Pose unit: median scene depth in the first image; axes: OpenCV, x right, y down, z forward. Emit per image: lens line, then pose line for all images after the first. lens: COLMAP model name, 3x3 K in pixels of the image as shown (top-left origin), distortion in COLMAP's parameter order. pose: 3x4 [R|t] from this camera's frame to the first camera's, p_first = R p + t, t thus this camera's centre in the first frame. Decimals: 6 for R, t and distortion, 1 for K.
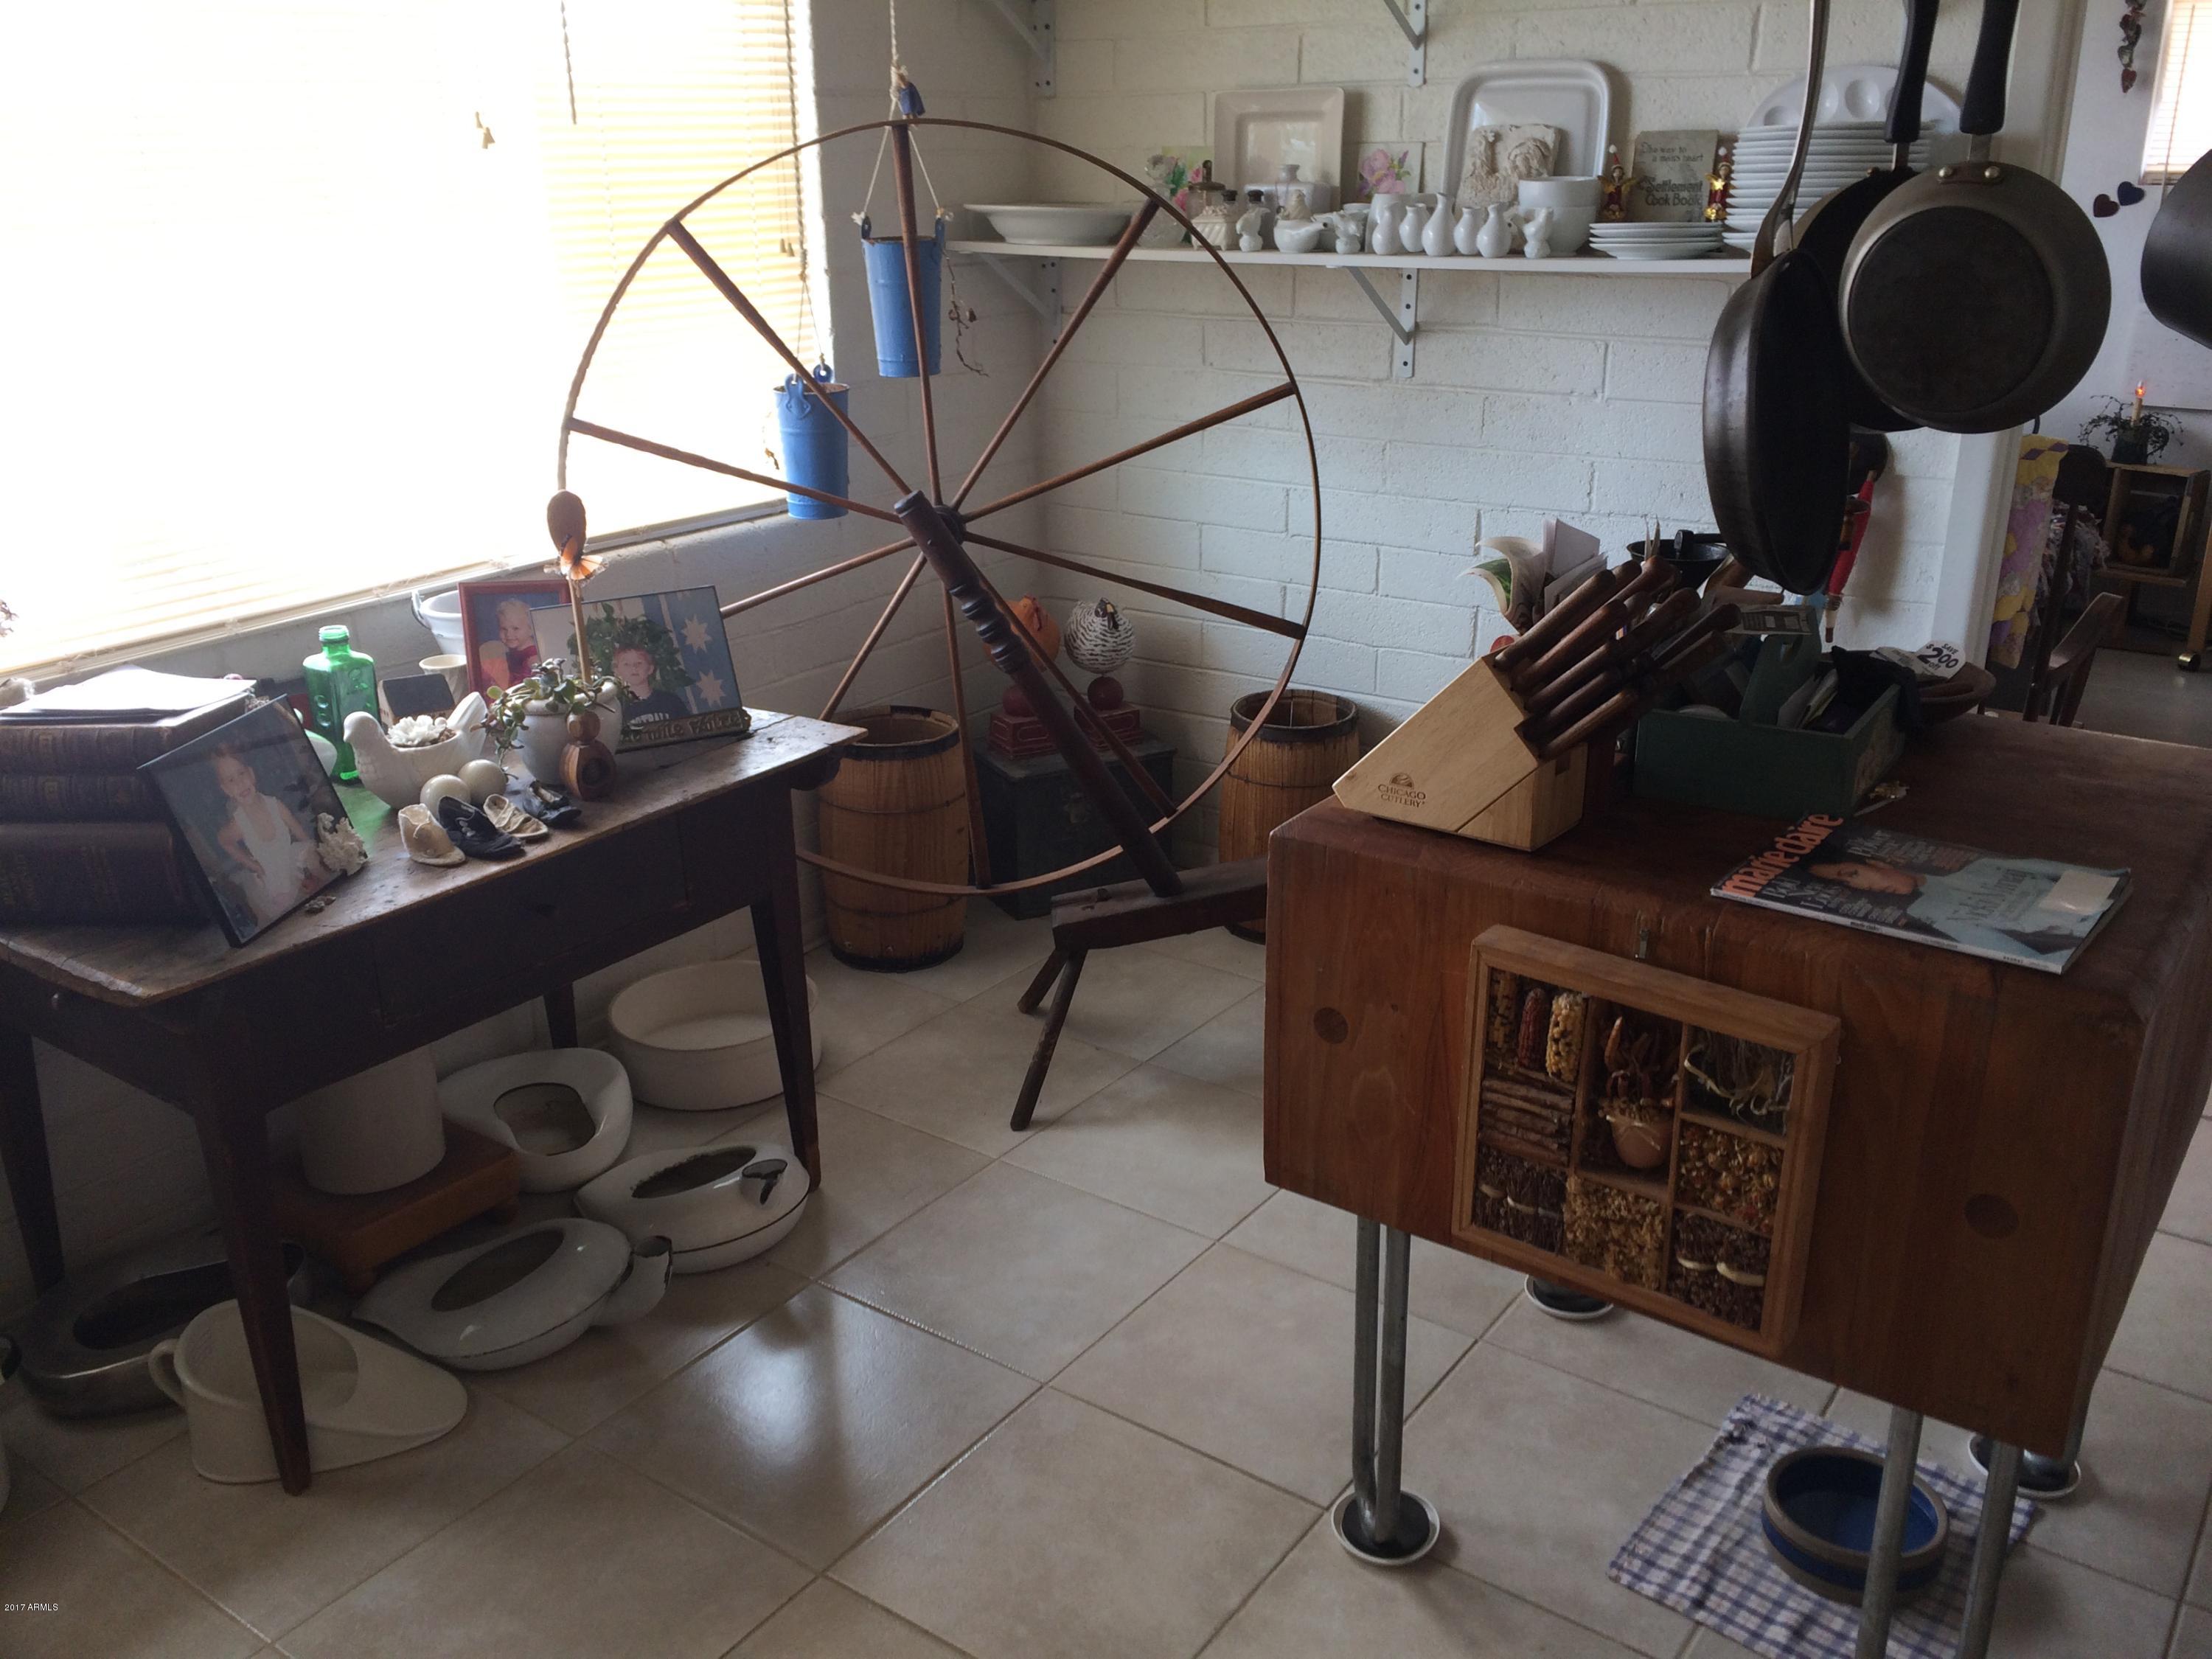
lens RADIAL K [[1899.4, 0, 1102.7], [0, 1899.4, 828.8], [0, 0, 1]] dist [0.077293, -0.096931]
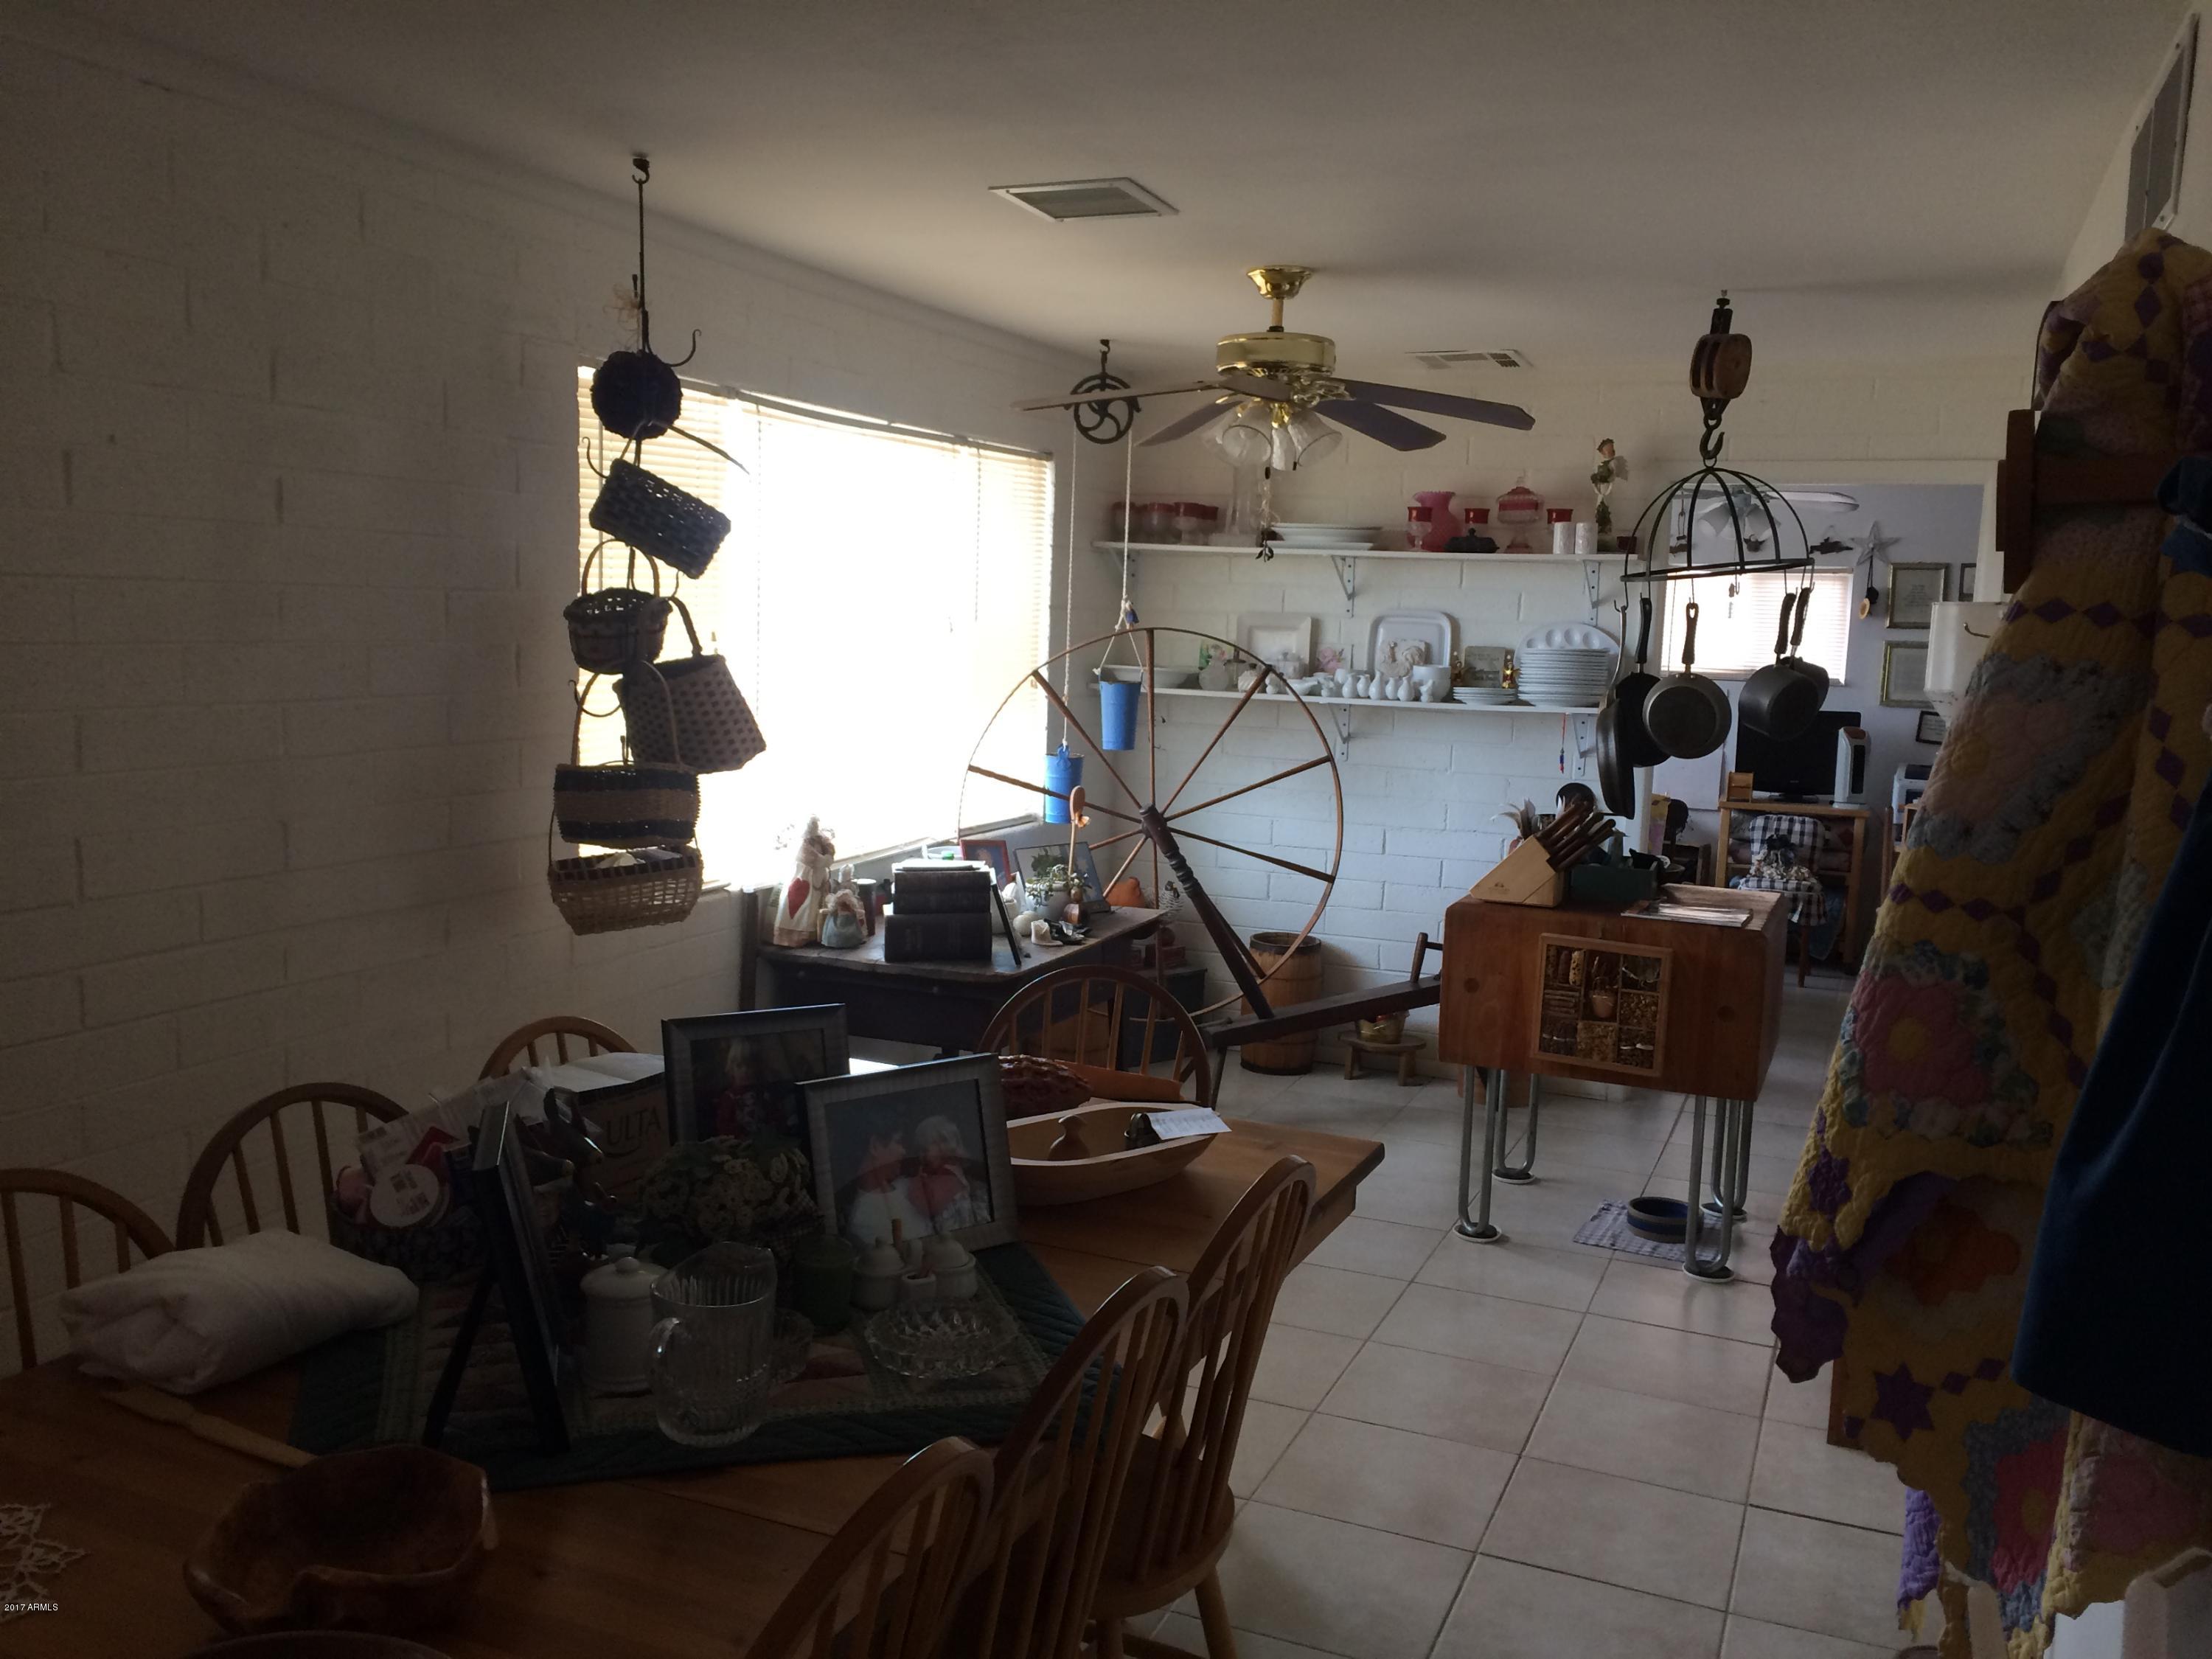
lens RADIAL K [[1899.4, 0, 1110.2], [0, 1899.4, 829.3], [0, 0, 1]] dist [0.077293, -0.096931]
pose [[0.971723, 0.017189, 0.235498, -0.835720], [0.036176, 0.974735, -0.220416, 0.389796], [-0.233337, 0.222703, 0.946550, -1.175545]]
